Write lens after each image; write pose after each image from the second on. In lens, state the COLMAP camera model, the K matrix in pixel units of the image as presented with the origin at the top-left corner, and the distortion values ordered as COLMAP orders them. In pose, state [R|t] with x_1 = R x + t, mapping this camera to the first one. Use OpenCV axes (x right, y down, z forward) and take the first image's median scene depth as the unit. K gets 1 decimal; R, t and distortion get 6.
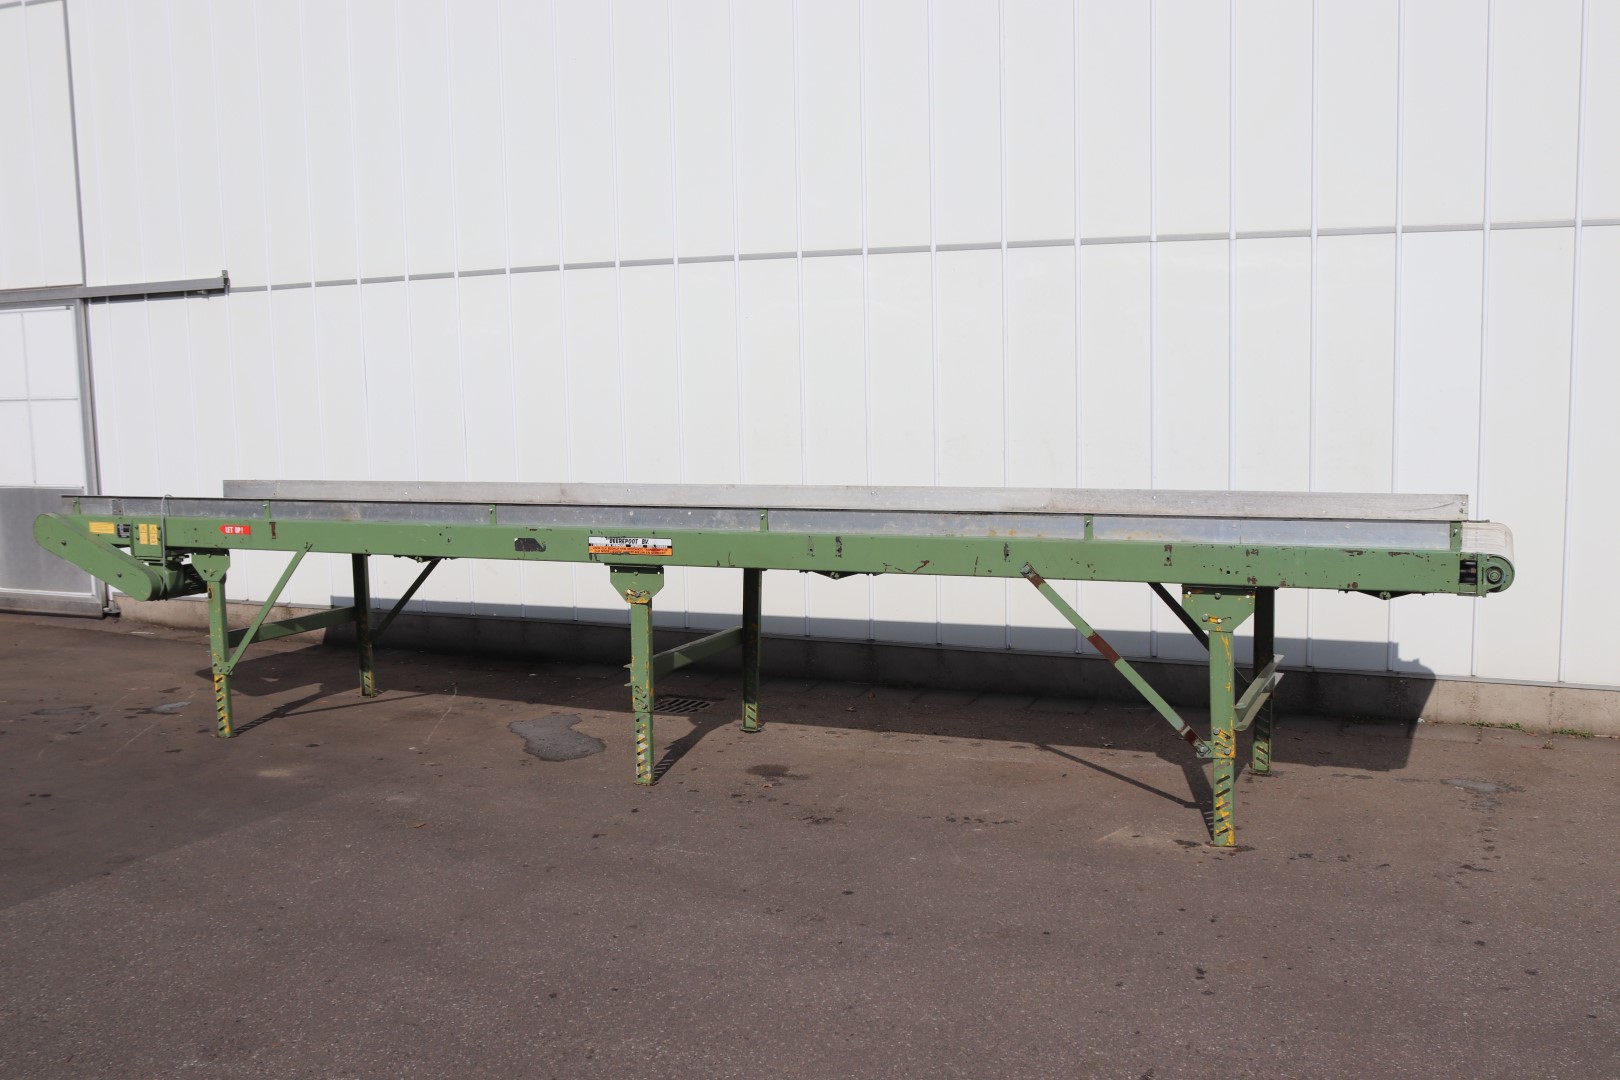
lens RADIAL K [[1529.4, 0, 807.9], [0, 1529.4, 560.7], [0, 0, 1]] dist [-0.124257, 0.143535]
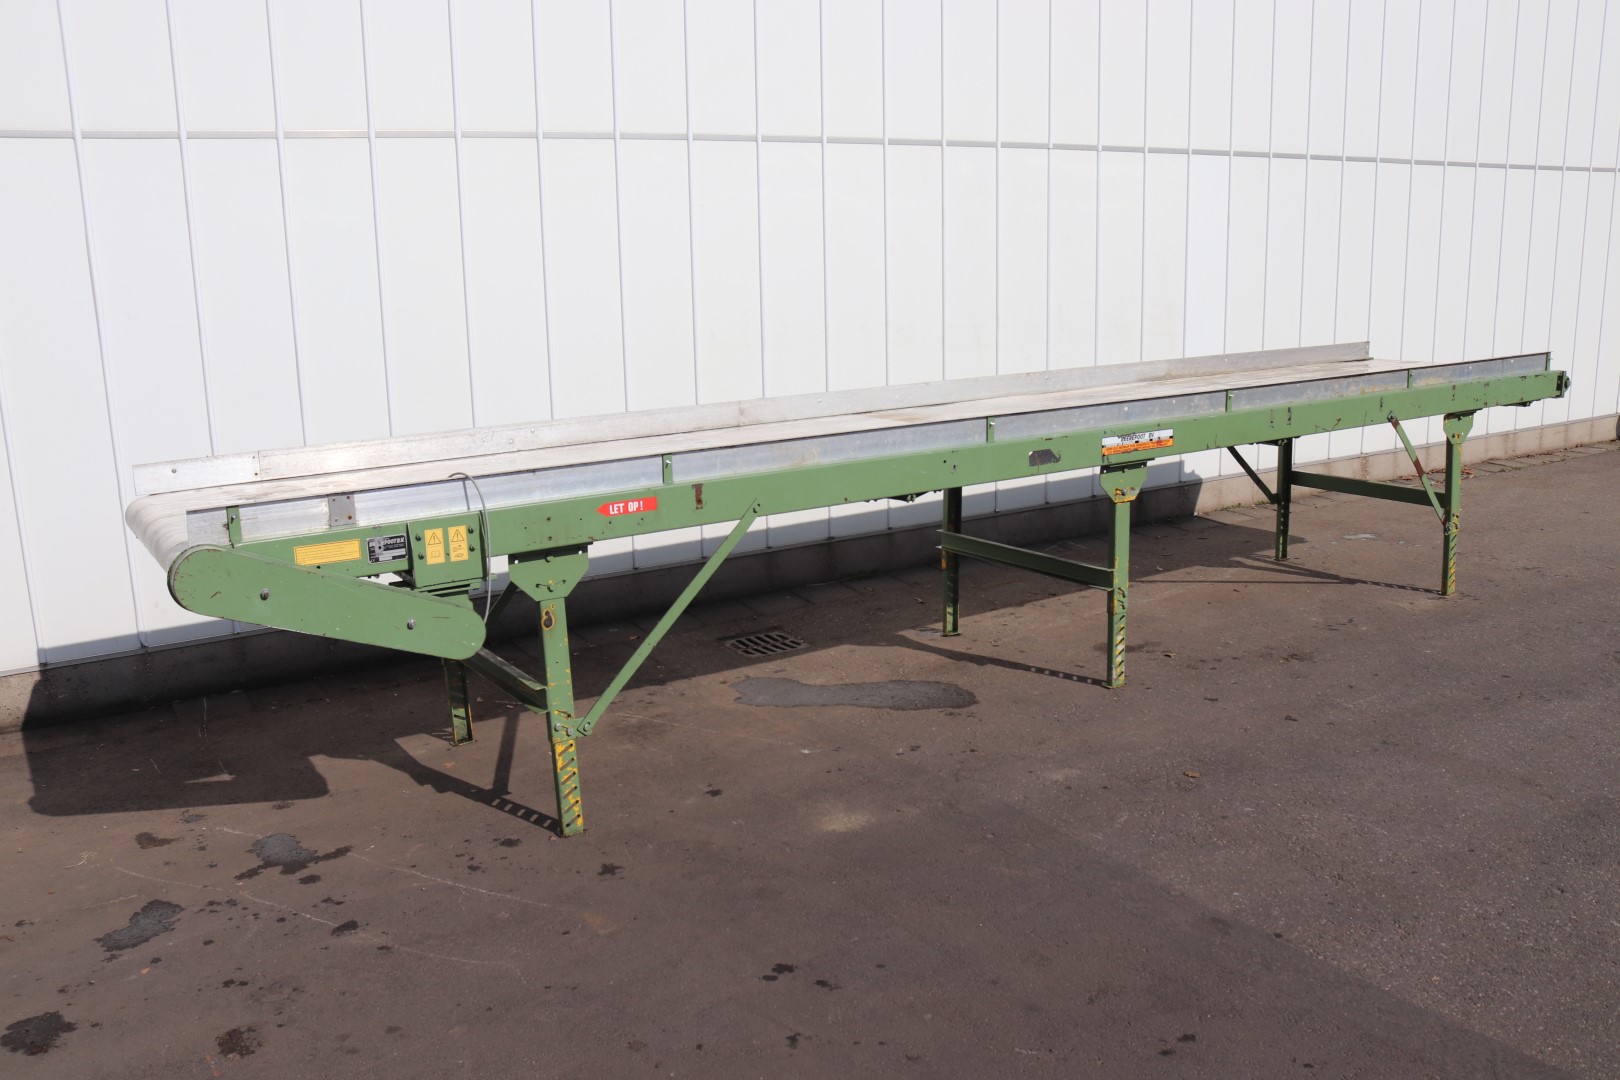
lens RADIAL K [[1388.0, 0, 810.0], [0, 1388.0, 540.0], [0, 0, 1]] dist [-0.154719, 0.125790]
pose [[0.535867, -0.171706, 0.826658, -0.843146], [0.118866, 0.984693, 0.127479, -0.074001], [-0.835893, 0.029950, 0.548075, 0.619161]]
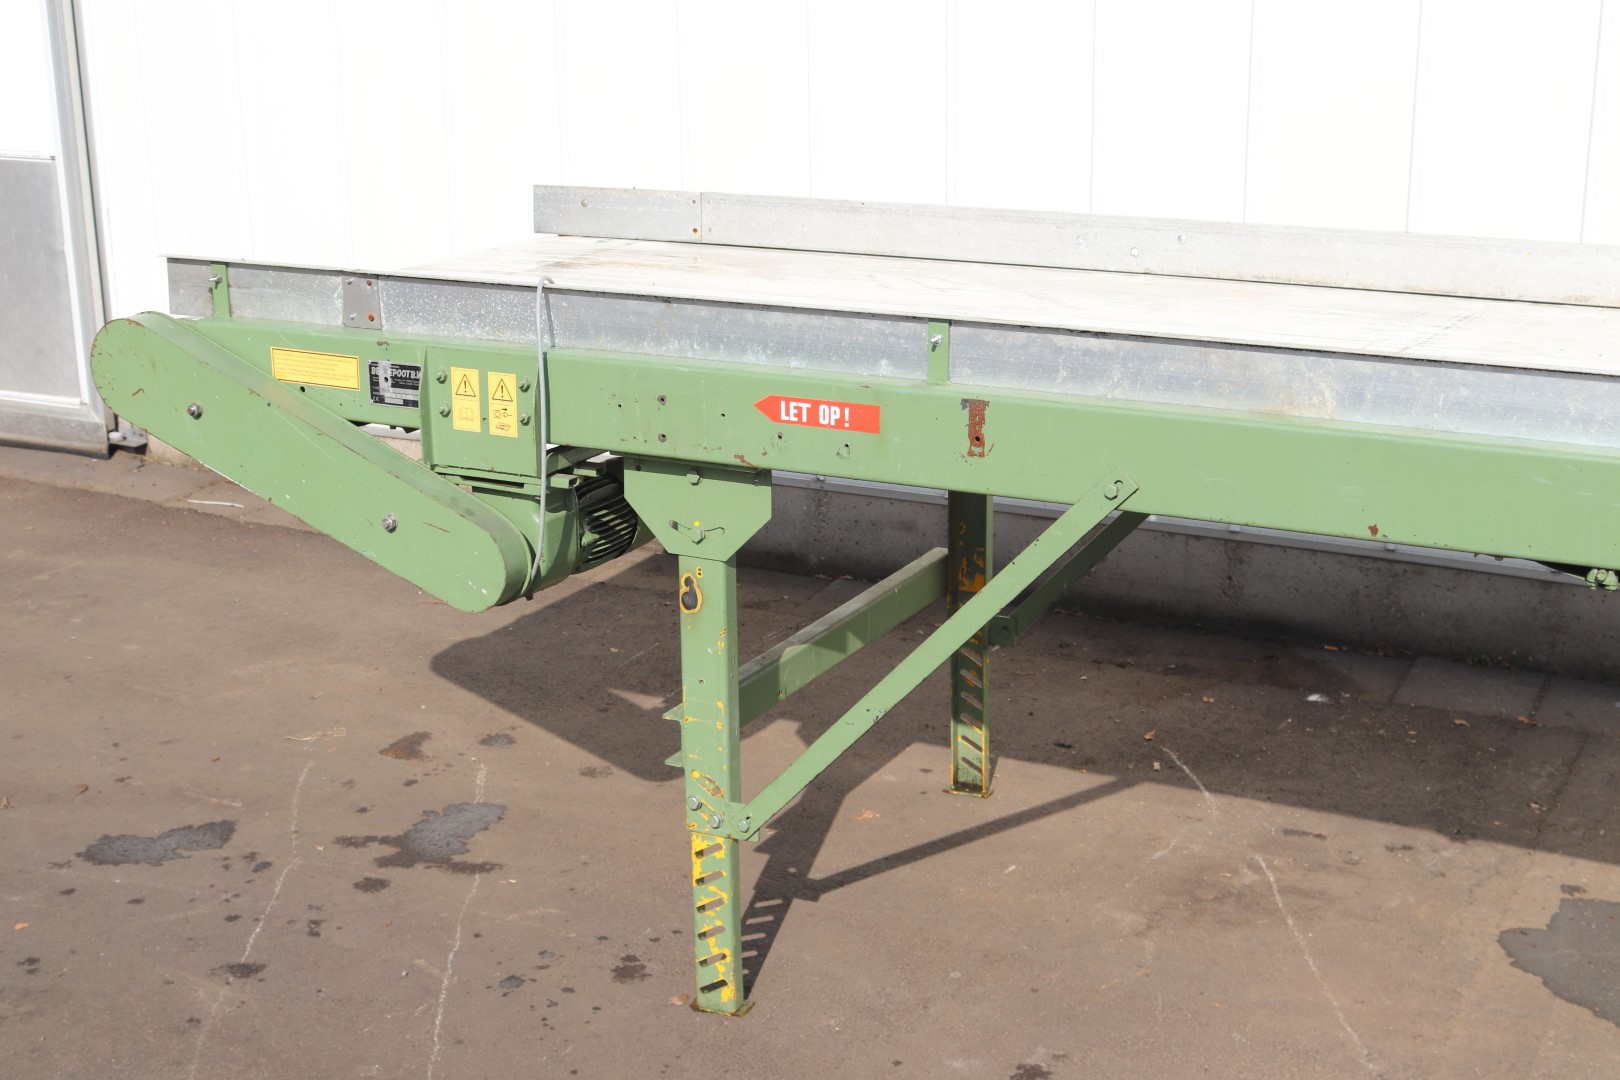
lens RADIAL K [[2174.6, 0, 810.0], [0, 2174.6, 540.0], [0, 0, 1]] dist [-0.018416, -0.047809]
pose [[0.999225, 0.020927, -0.033331, -0.372190], [-0.015300, 0.986845, 0.160941, -0.066866], [0.036260, -0.160306, 0.986401, 0.571861]]
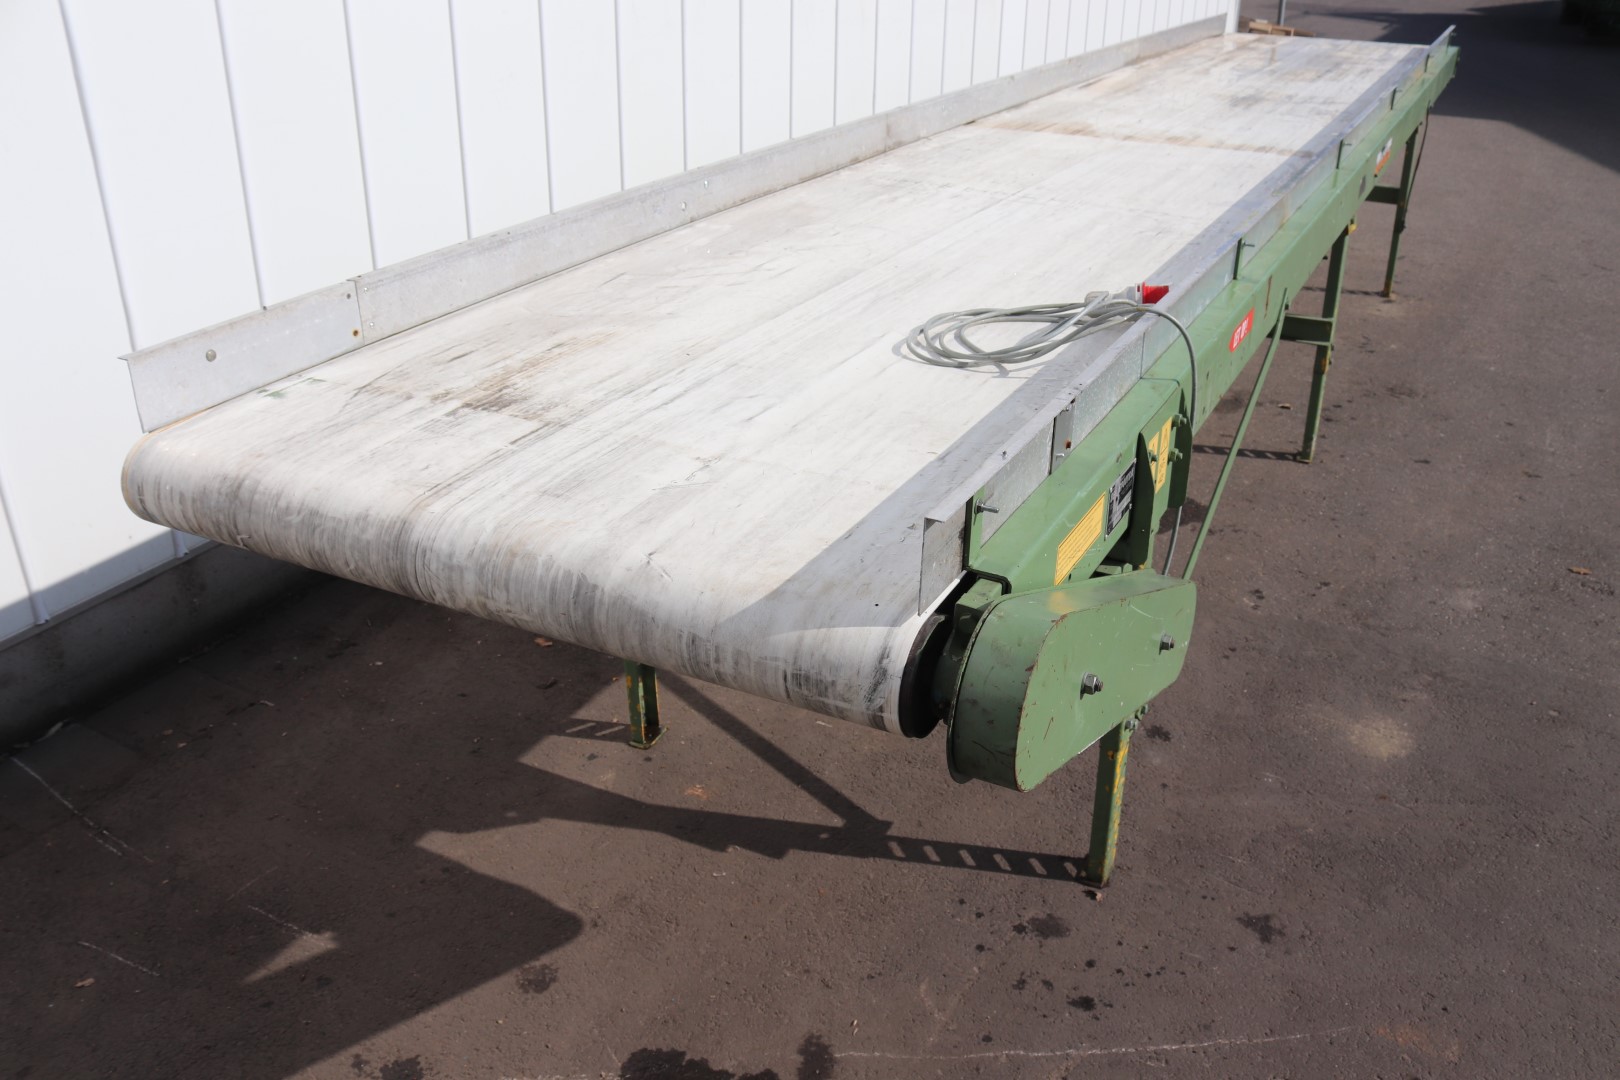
lens RADIAL K [[1388.0, 0, 810.0], [0, 1388.0, 540.0], [0, 0, 1]] dist [-0.154719, 0.125790]
pose [[0.040928, -0.413980, 0.909366, -0.717548], [0.110742, 0.906400, 0.407645, -0.123271], [-0.993006, 0.084021, 0.082942, 1.096571]]
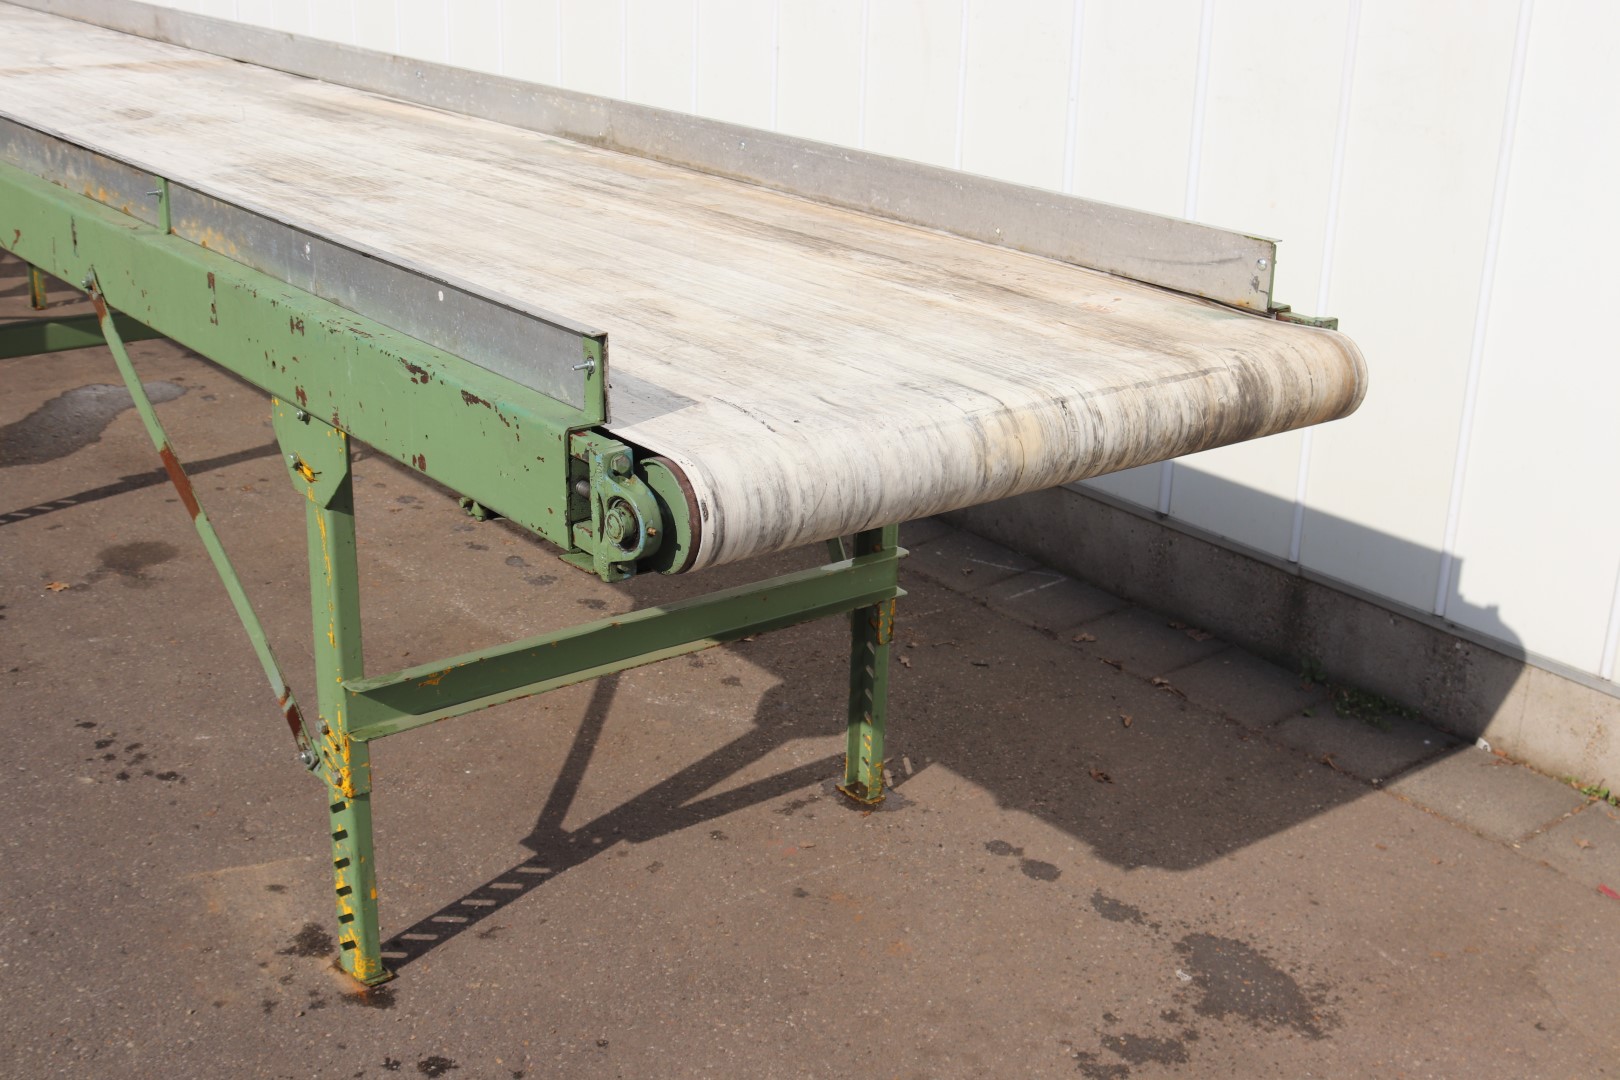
lens RADIAL K [[1925.5, 0, 810.0], [0, 1925.5, 540.0], [0, 0, 1]] dist [-0.017814, -0.018450]
pose [[0.891996, 0.198862, -0.405953, 0.456851], [-0.106188, 0.965088, 0.239435, -0.061782], [0.439395, -0.170468, 0.881971, 0.451989]]
